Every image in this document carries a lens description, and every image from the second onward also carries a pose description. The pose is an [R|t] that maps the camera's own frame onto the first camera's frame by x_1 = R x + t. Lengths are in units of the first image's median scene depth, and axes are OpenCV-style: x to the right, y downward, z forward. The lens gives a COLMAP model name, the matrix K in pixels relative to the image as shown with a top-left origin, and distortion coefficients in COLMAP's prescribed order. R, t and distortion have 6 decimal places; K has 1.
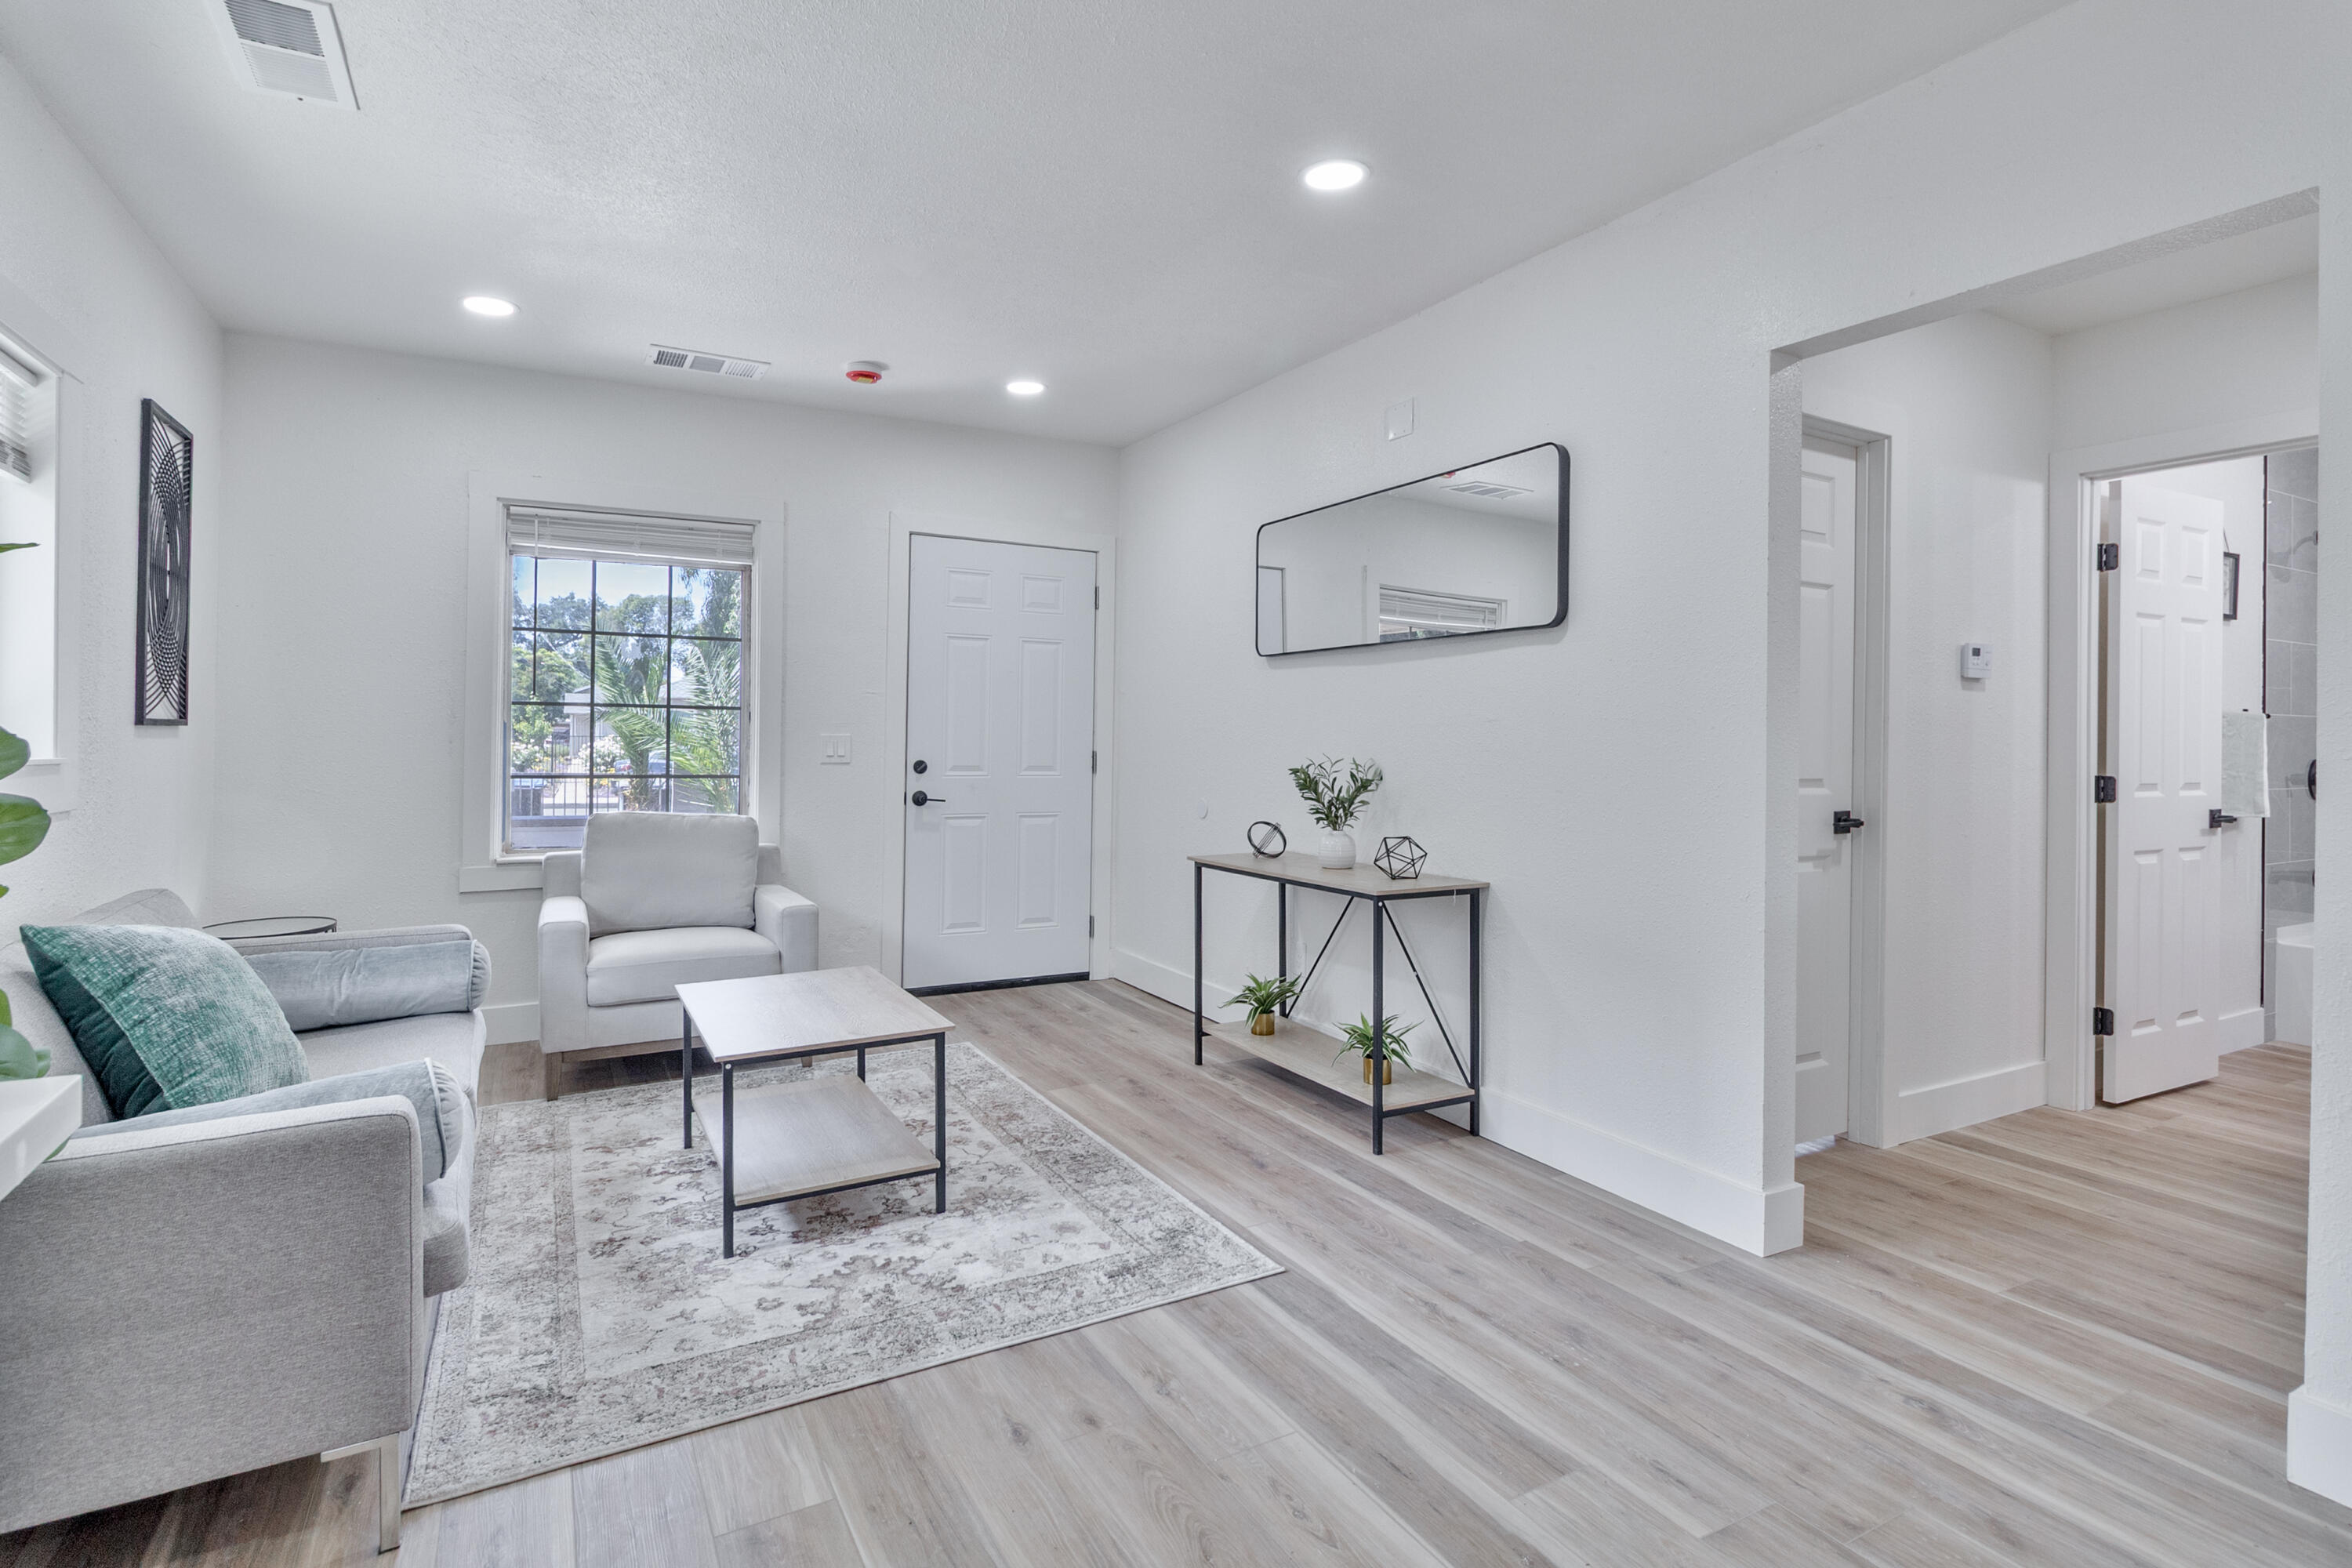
lens RADIAL K [[1157.3, 0, 1170.2], [0, 1157.3, 731.3], [0, 0, 1]] dist [-0.001949, -0.000199]
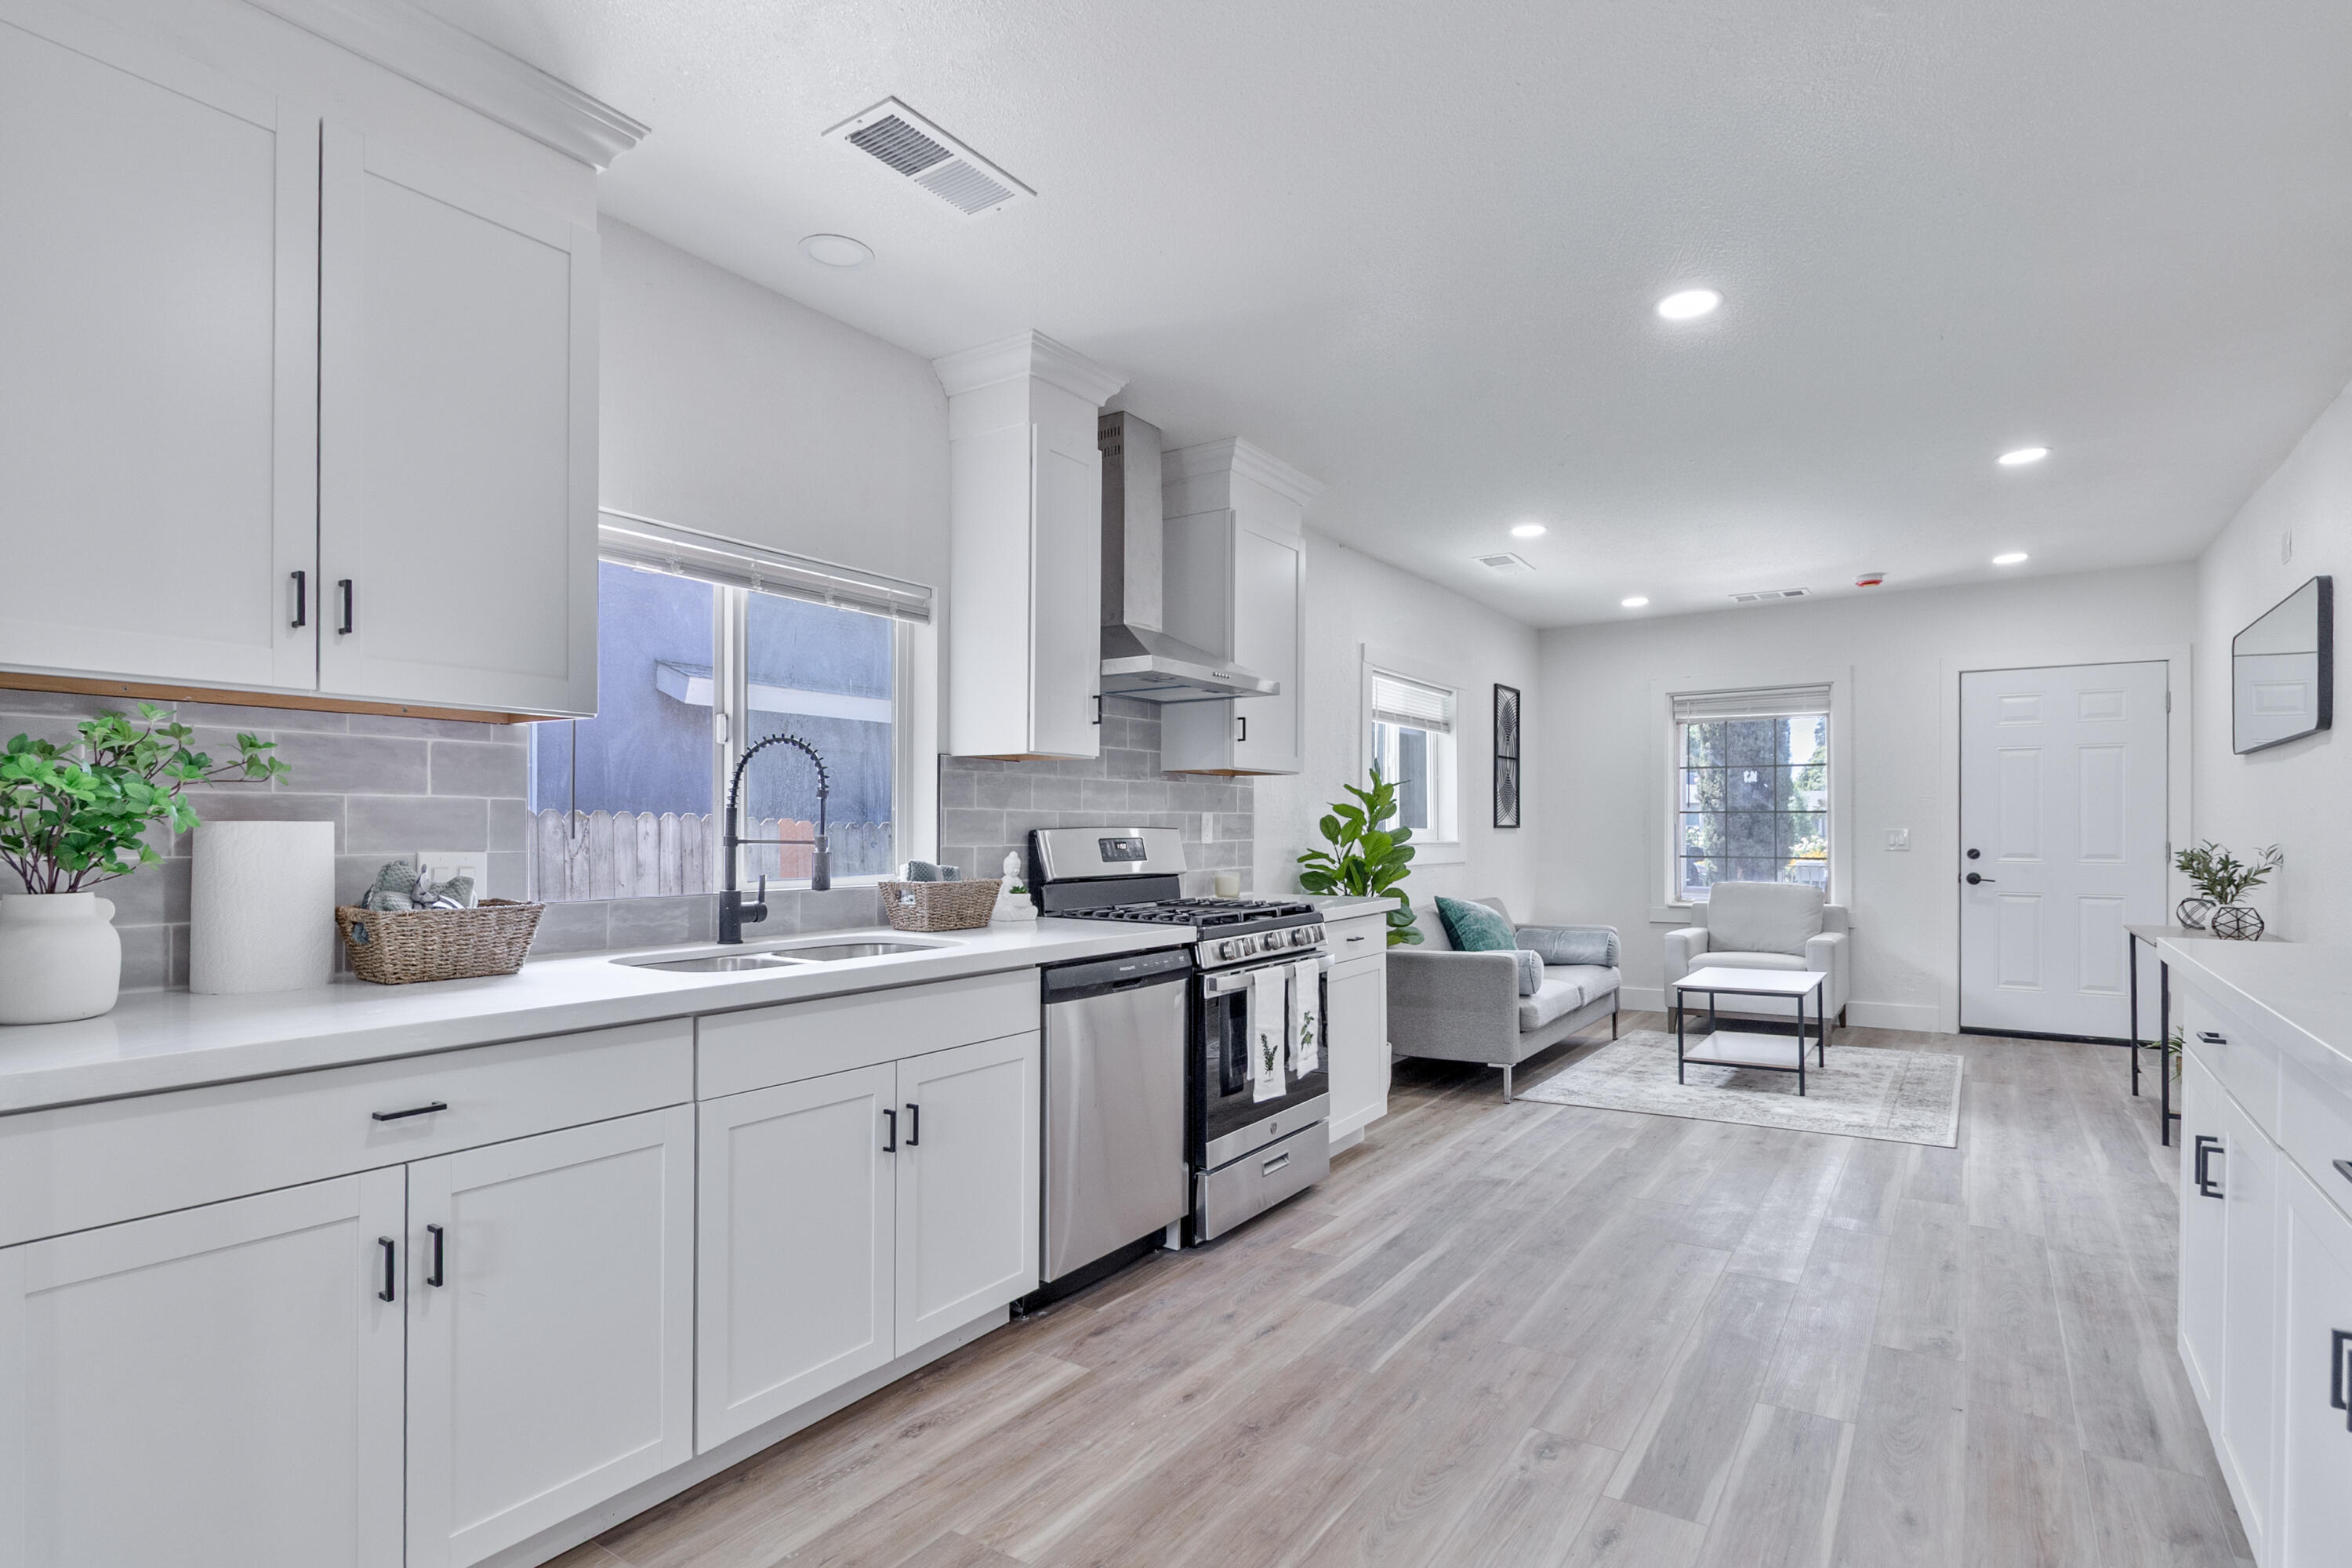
lens RADIAL K [[1166.7, 0, 1178.0], [0, 1166.7, 825.0], [0, 0, 1]] dist [-0.002194, -0.000800]
pose [[0.454015, -0.015439, -0.890860, 0.787480], [0.009468, 0.999877, -0.012503, 0.010130], [0.890944, -0.002758, 0.454105, -0.540346]]
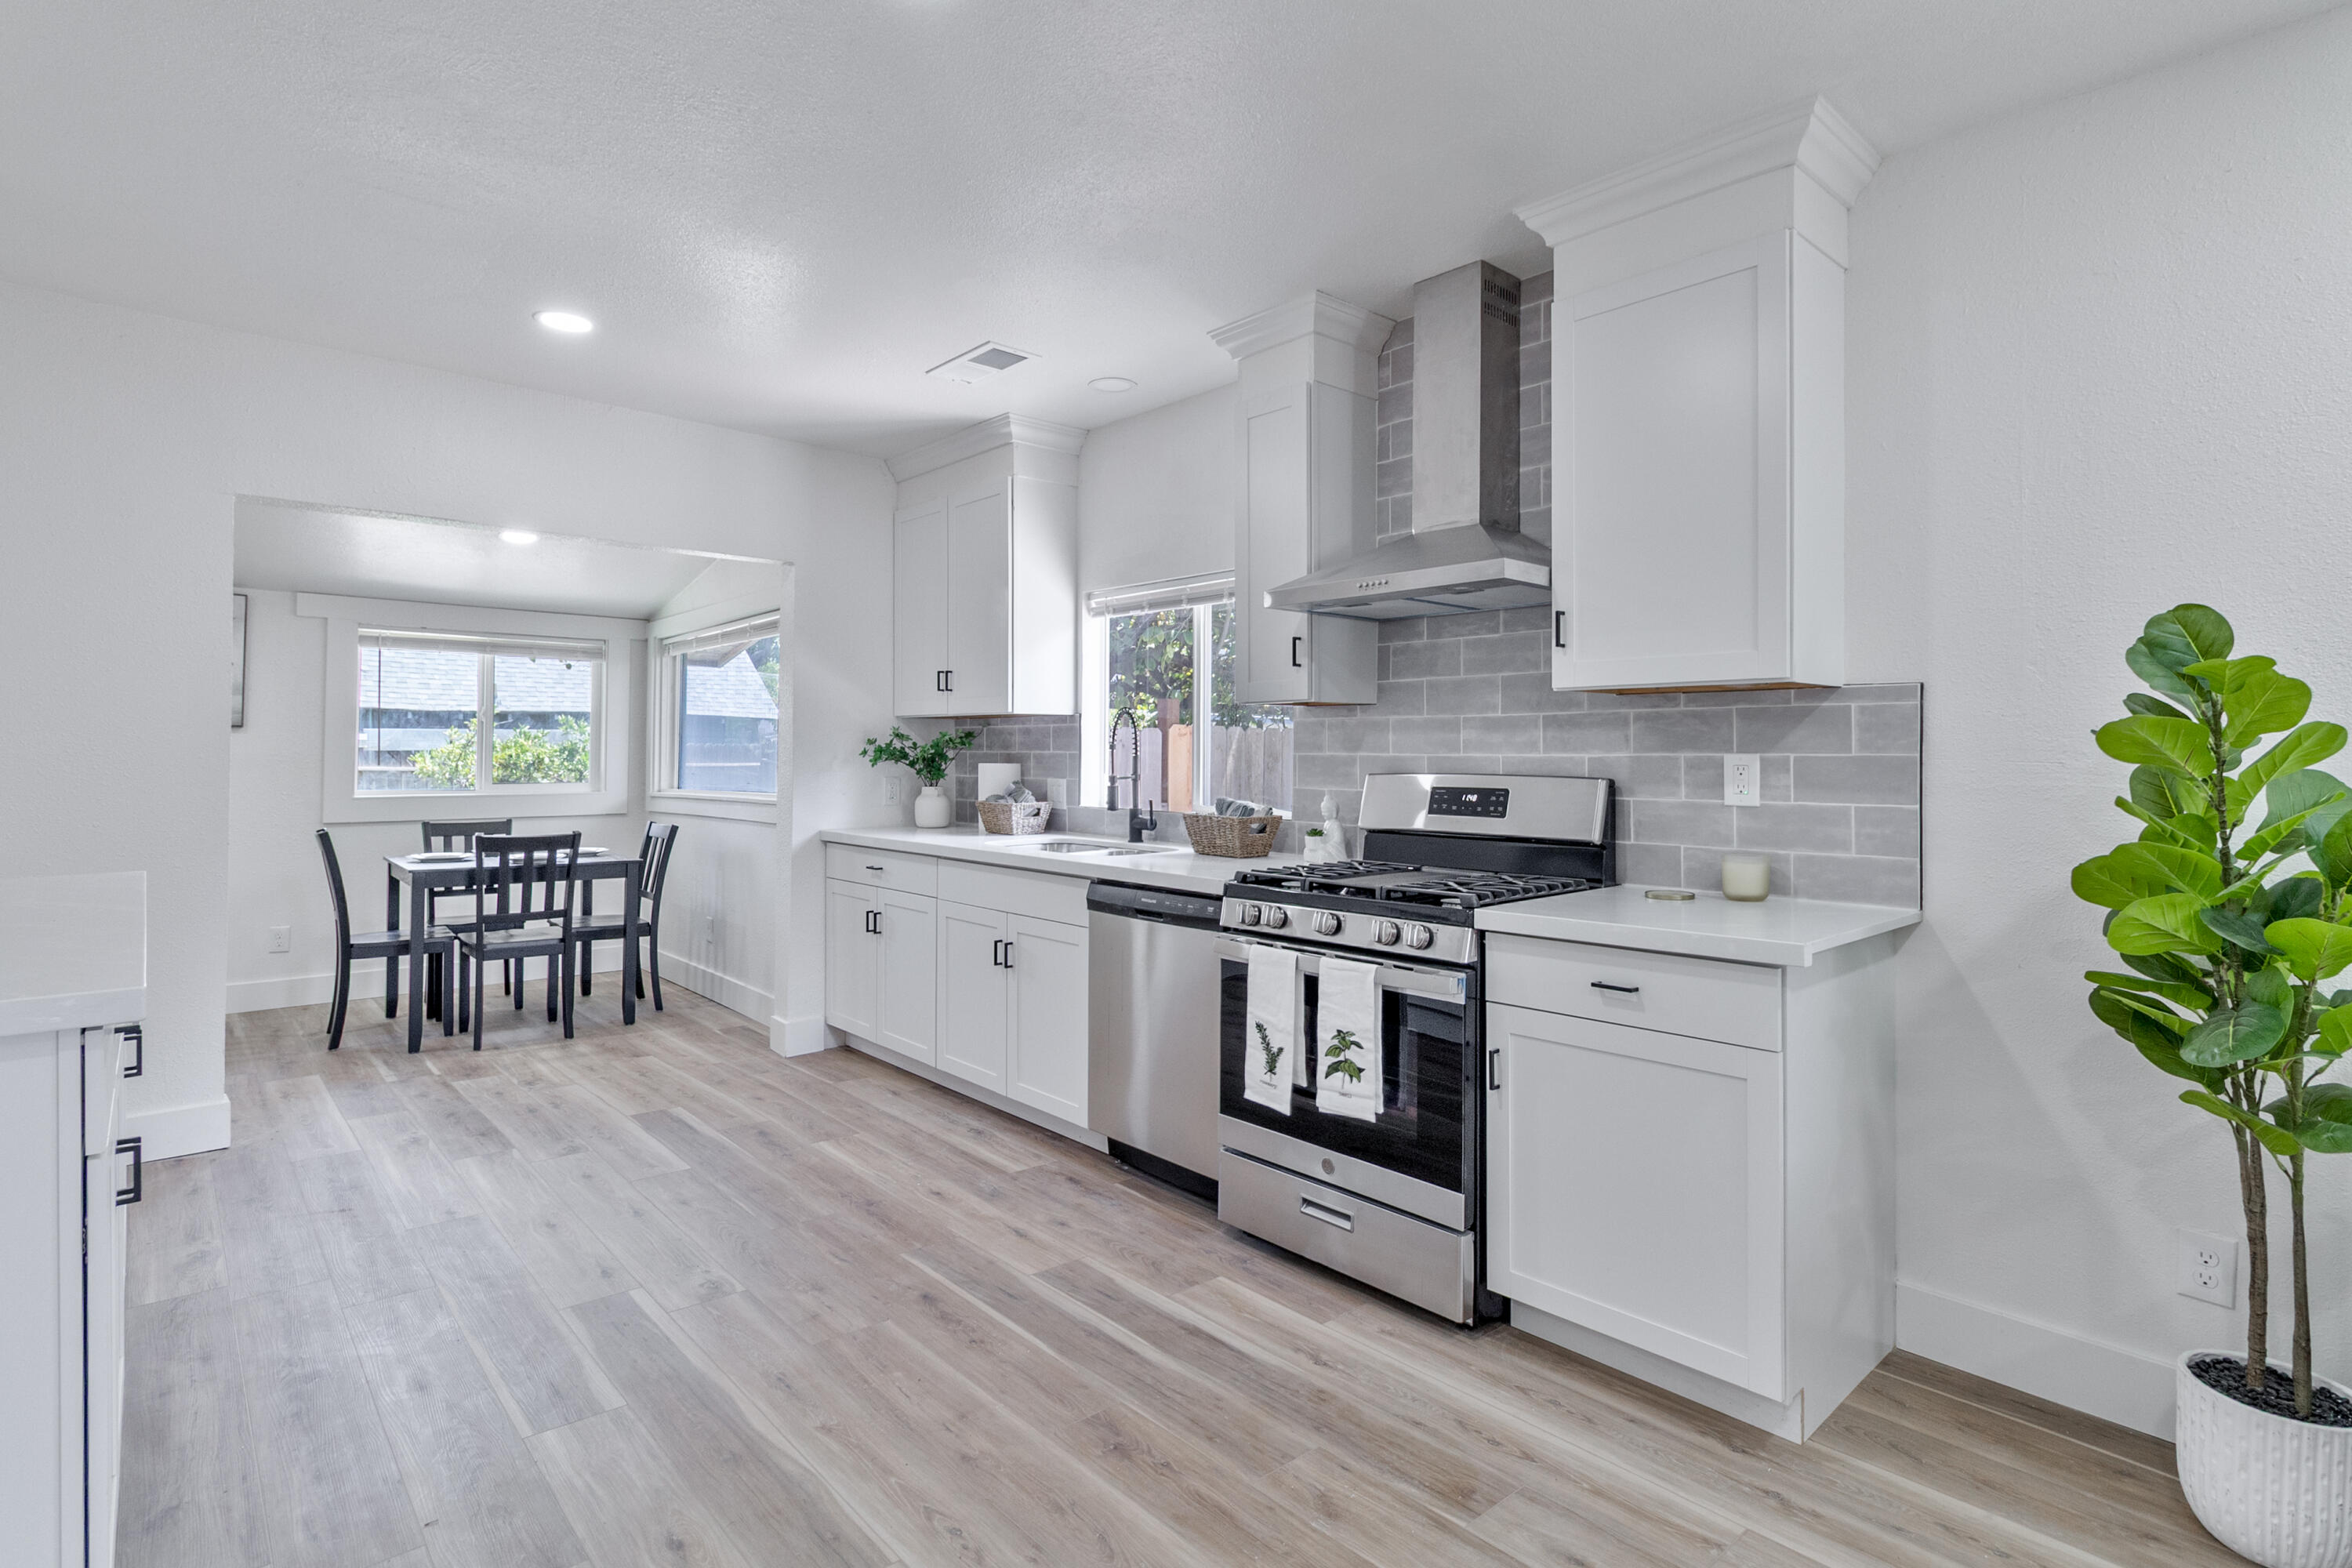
lens RADIAL K [[1153.7, 0, 1182.0], [0, 1153.7, 749.3], [0, 0, 1]] dist [-0.001083, -0.000115]
pose [[-0.973590, -0.018773, -0.227529, 0.185738], [-0.016666, 0.999799, -0.011177, -0.007942], [0.227693, -0.007090, -0.973707, 0.744375]]
